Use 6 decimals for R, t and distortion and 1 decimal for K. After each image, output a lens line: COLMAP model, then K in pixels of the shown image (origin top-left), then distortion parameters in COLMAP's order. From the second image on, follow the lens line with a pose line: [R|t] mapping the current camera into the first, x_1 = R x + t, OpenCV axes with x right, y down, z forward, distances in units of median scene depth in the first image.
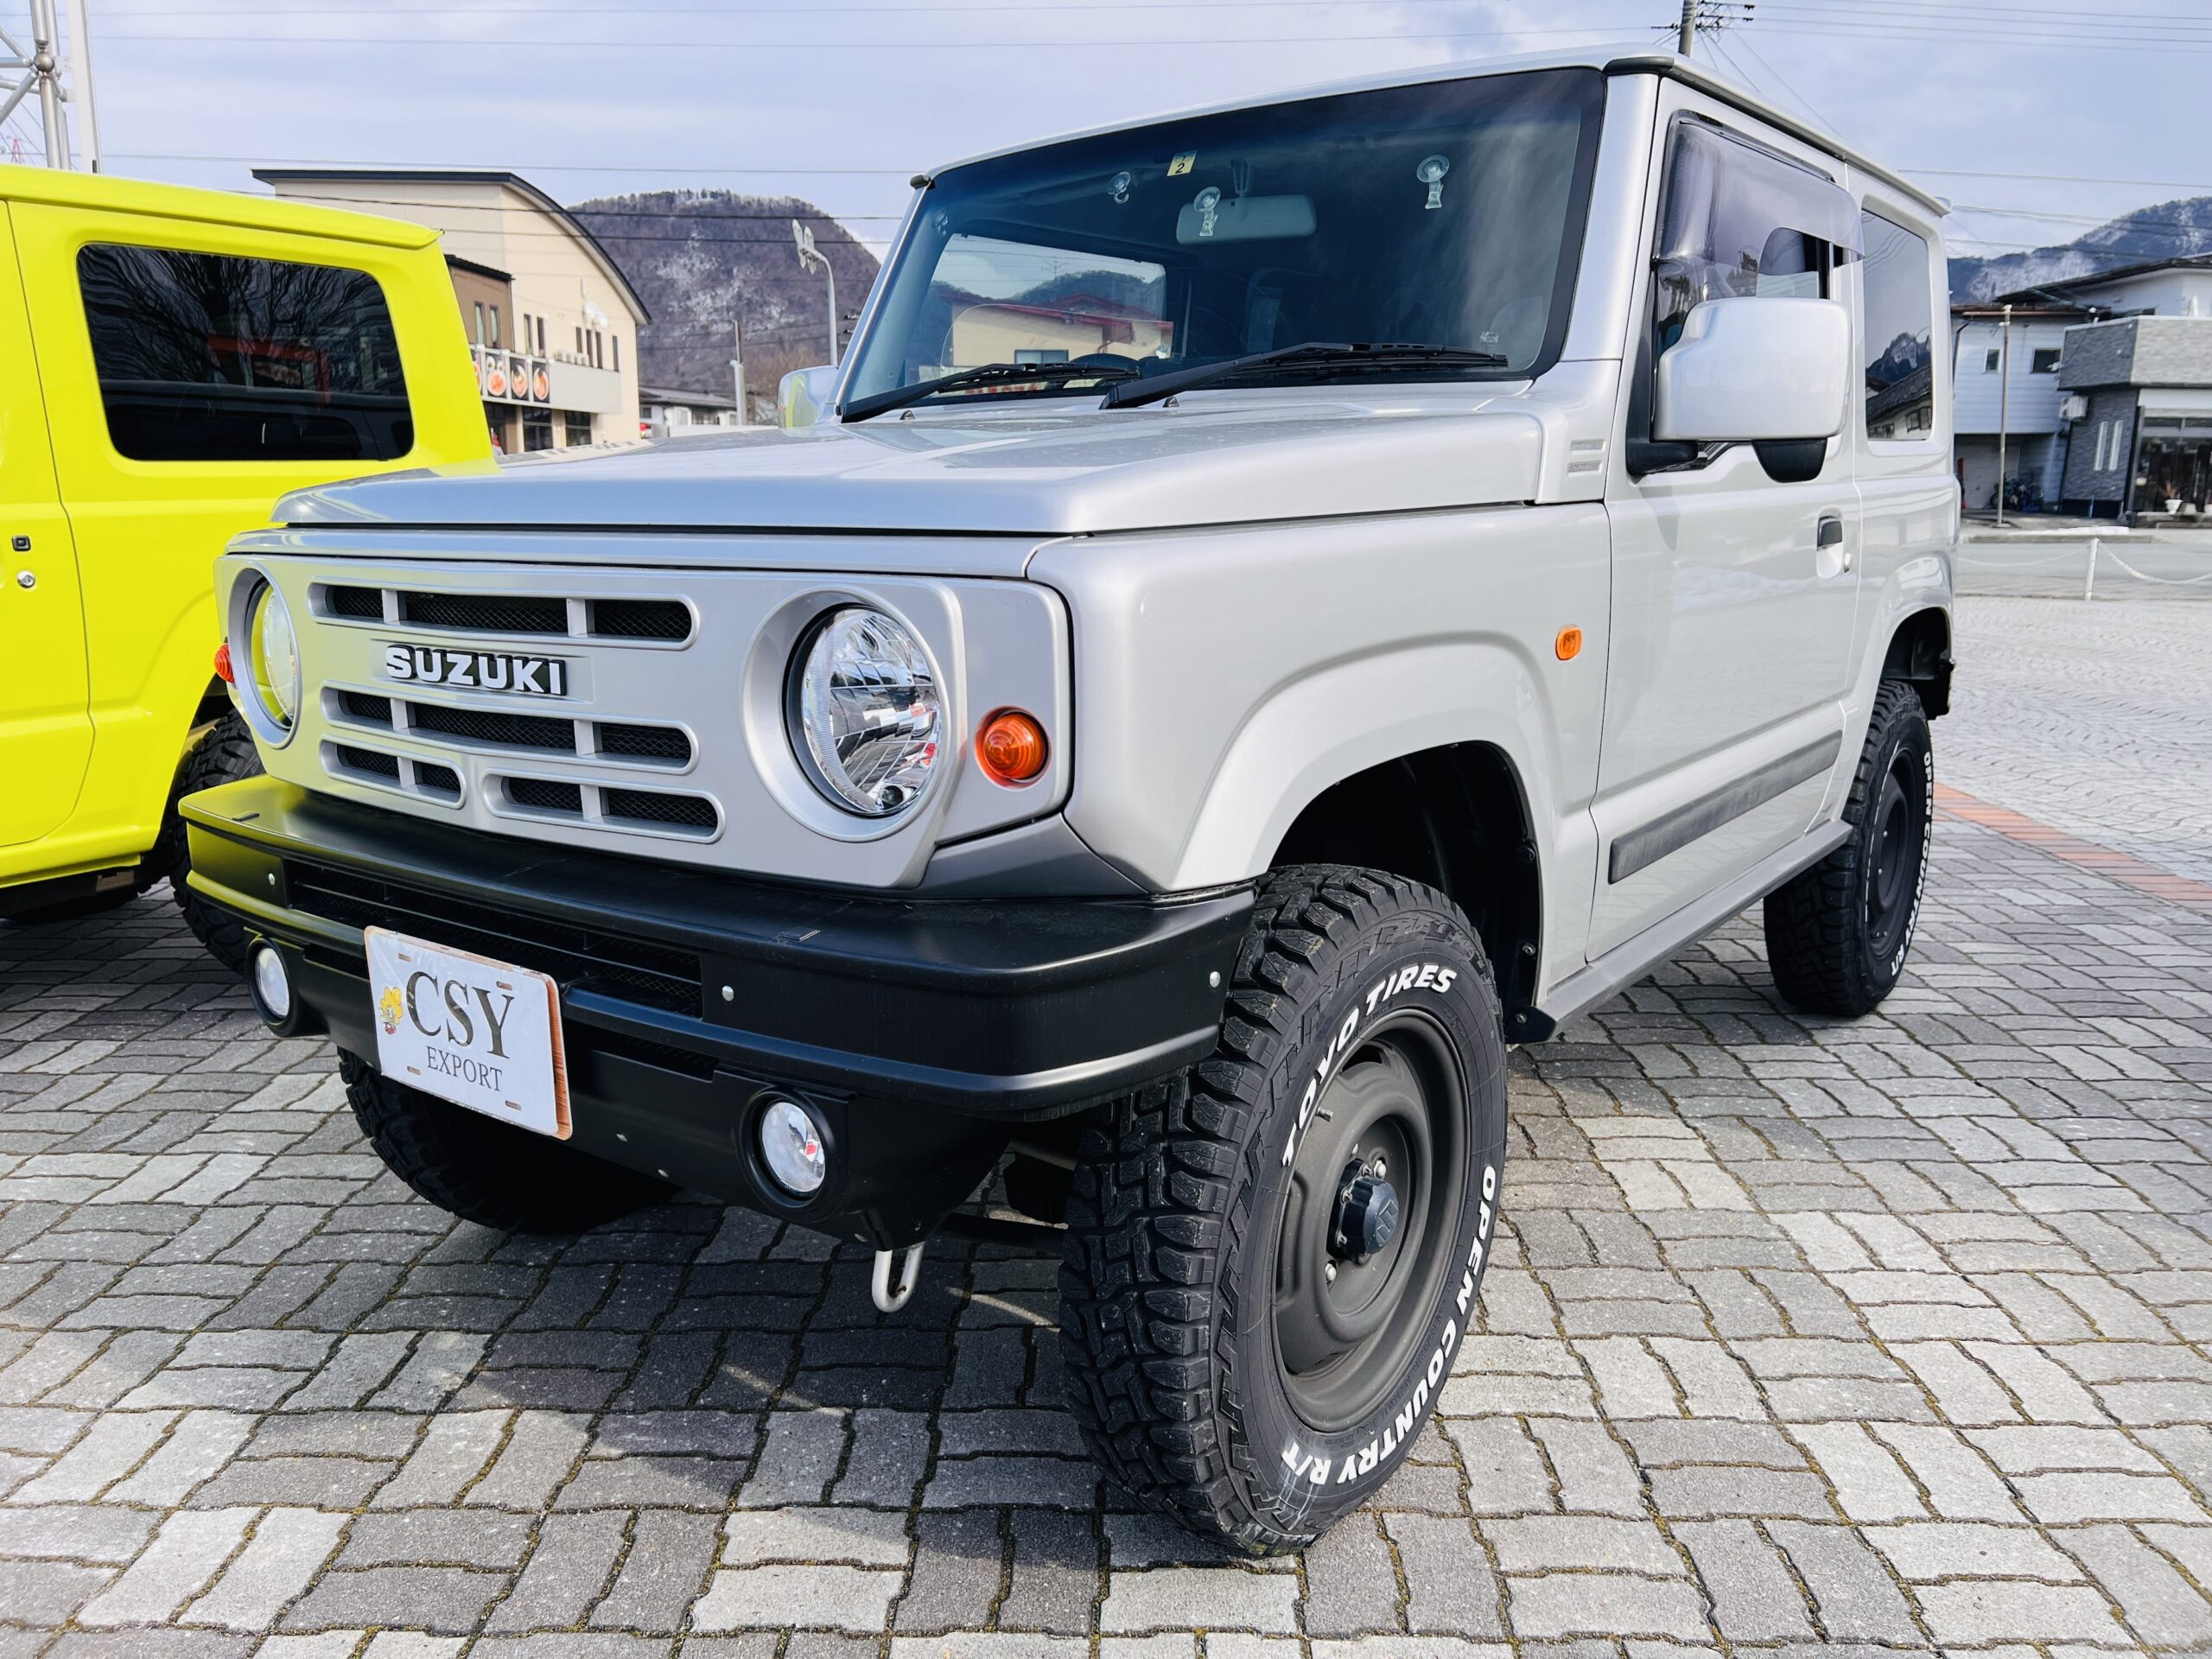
lens RADIAL K [[1666.5, 0, 1106.0], [0, 1666.5, 829.5], [0, 0, 1]] dist [0.089074, -0.103736]
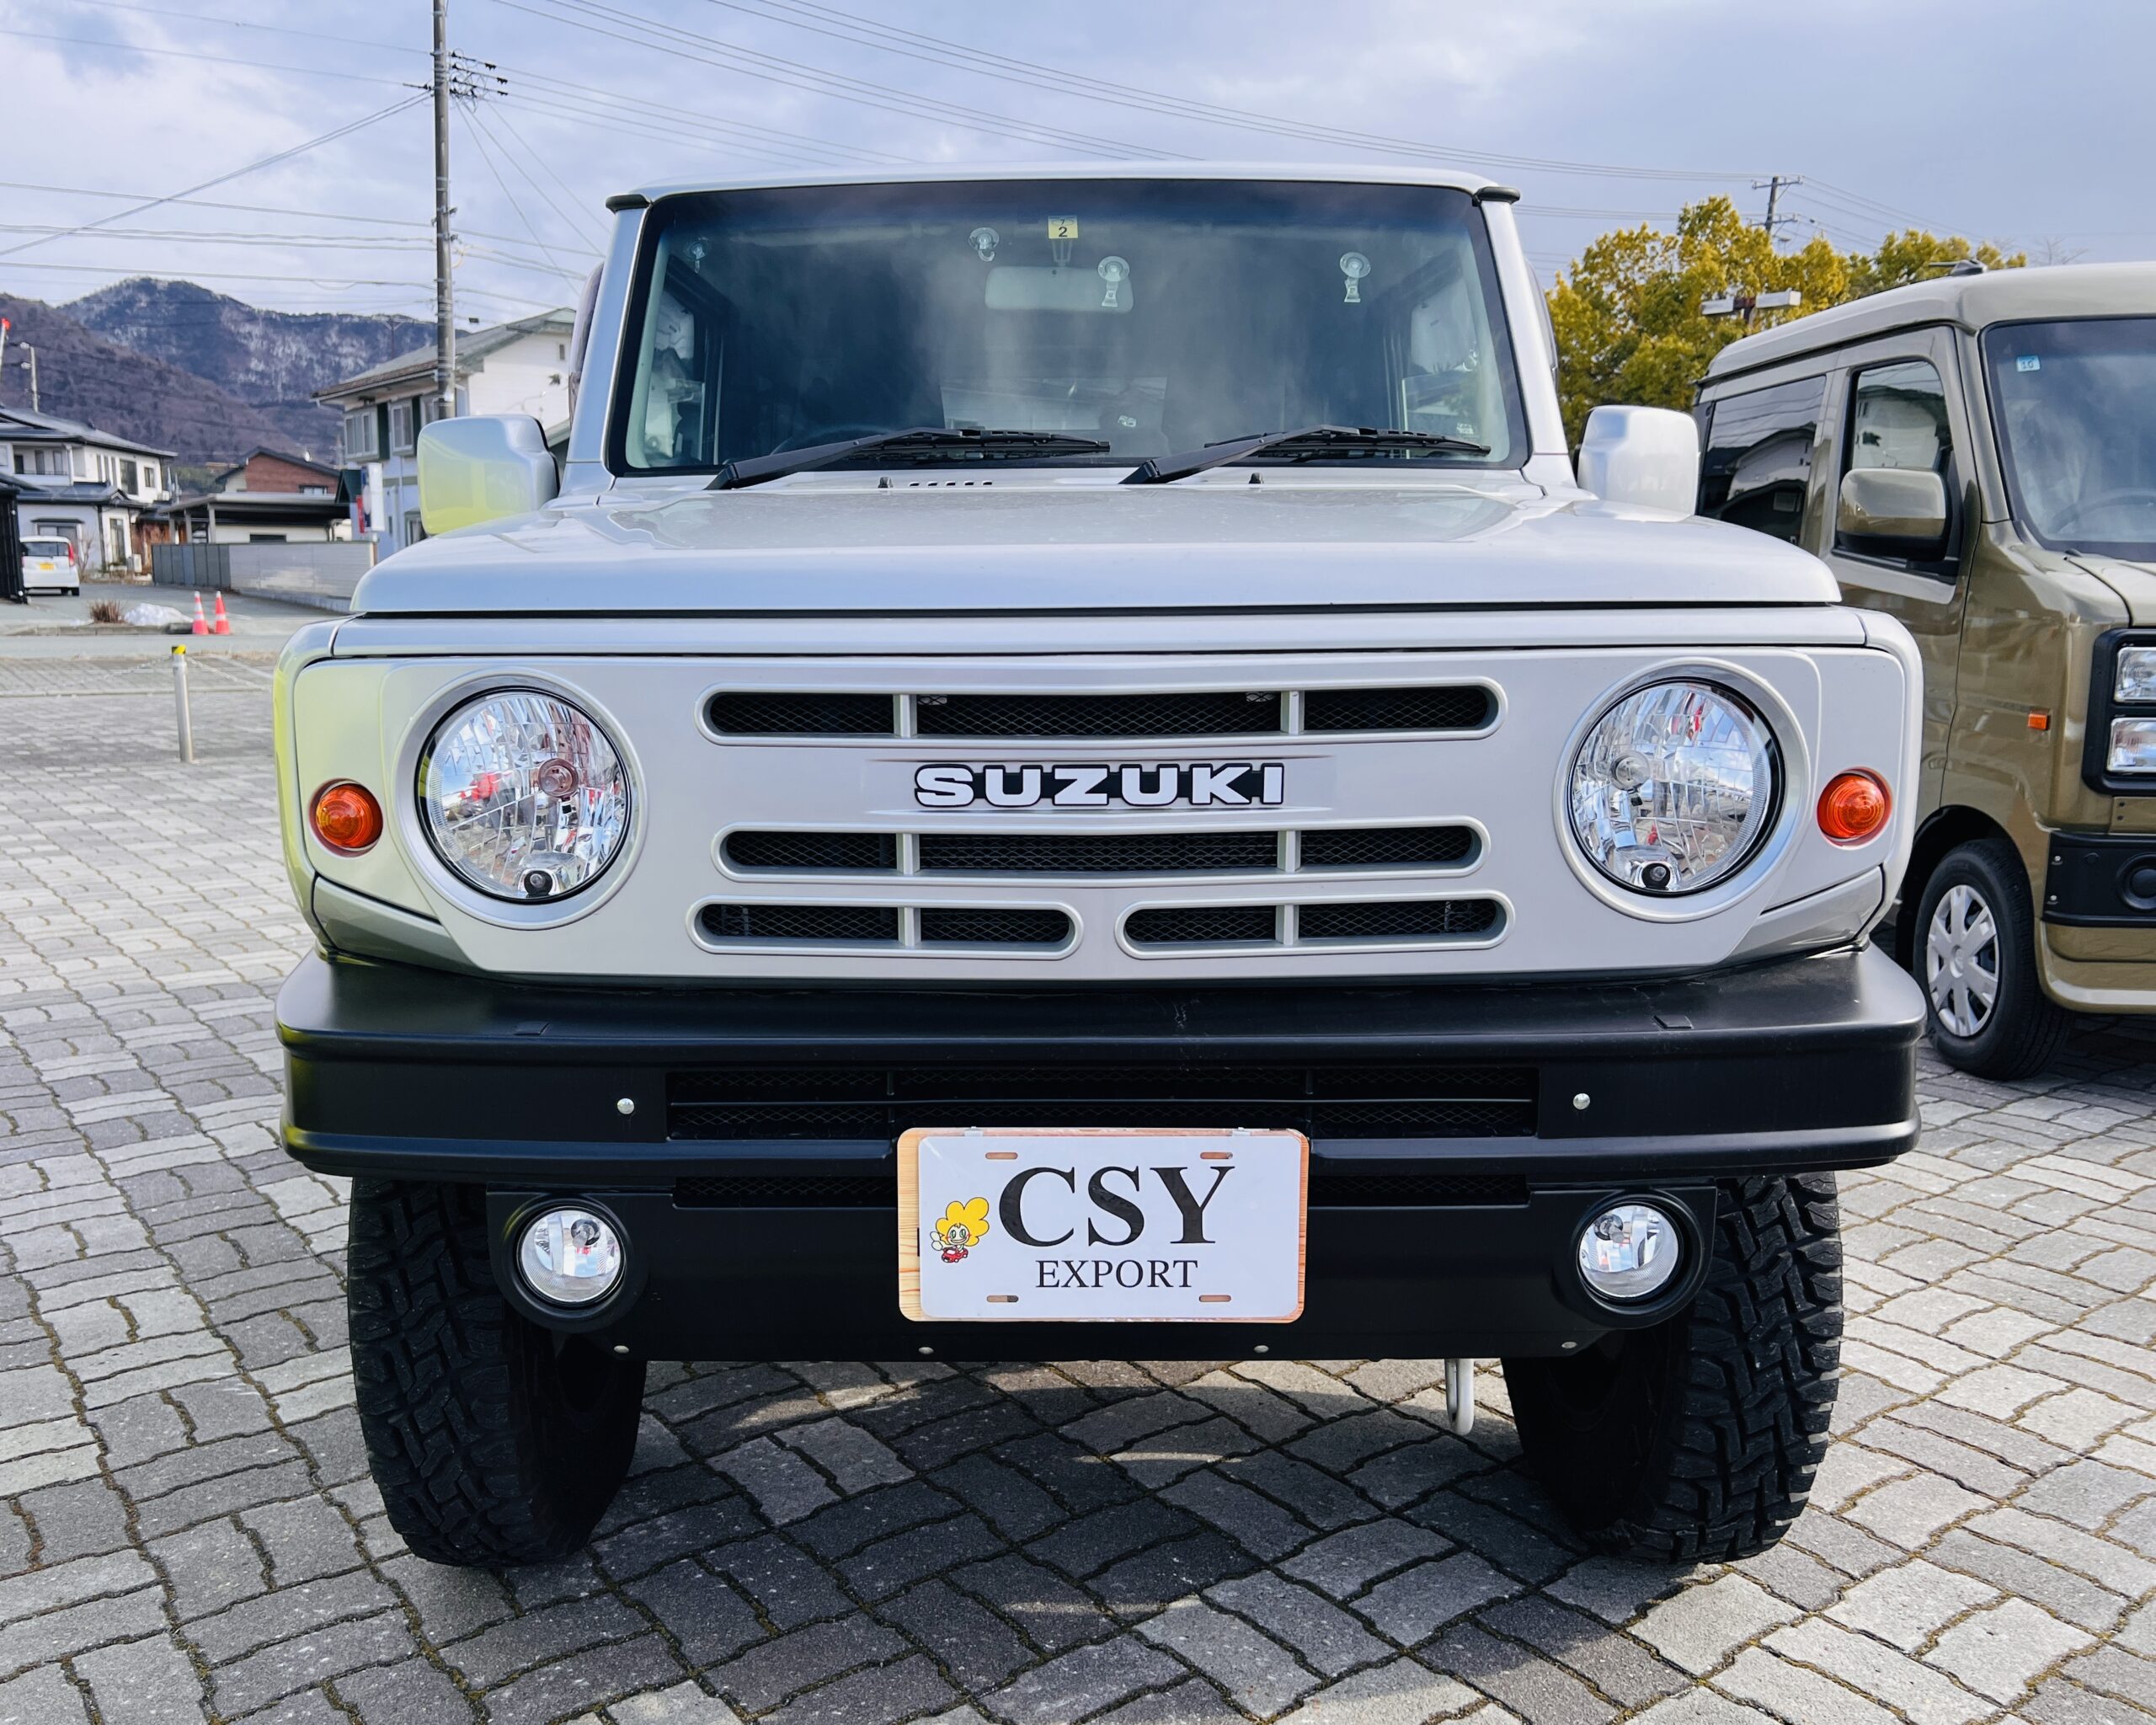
lens RADIAL K [[1764.4, 0, 1077.5], [0, 1764.4, 898.0], [0, 0, 1]] dist [0.084364, -0.084395]
pose [[0.800841, -0.105339, 0.589540, -0.889328], [0.117429, 0.992920, 0.017898, -0.056686], [-0.587251, 0.054895, 0.807541, 0.313824]]
